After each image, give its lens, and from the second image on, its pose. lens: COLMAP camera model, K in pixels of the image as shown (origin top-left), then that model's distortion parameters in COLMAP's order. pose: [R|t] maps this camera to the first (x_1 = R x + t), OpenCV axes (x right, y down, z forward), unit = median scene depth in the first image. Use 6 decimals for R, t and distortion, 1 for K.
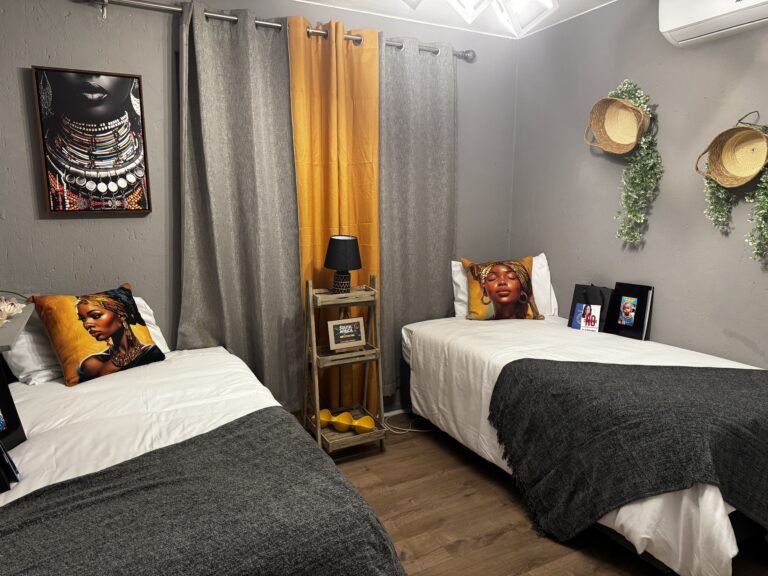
lens RADIAL K [[534.8, 0, 384.9], [0, 534.8, 290.5], [0, 0, 1]] dist [0.089994, -0.129596]
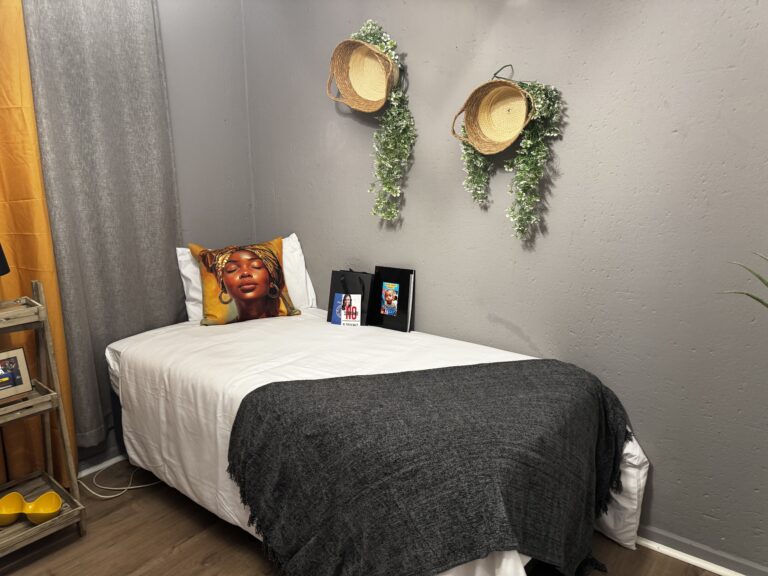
lens RADIAL K [[534.8, 0, 384.9], [0, 534.8, 290.5], [0, 0, 1]] dist [0.089994, -0.129596]
pose [[0.911199, -0.086293, 0.402828, 0.100450], [0.064758, 0.995662, 0.066806, -0.035043], [-0.406846, -0.034787, 0.912834, 0.229553]]
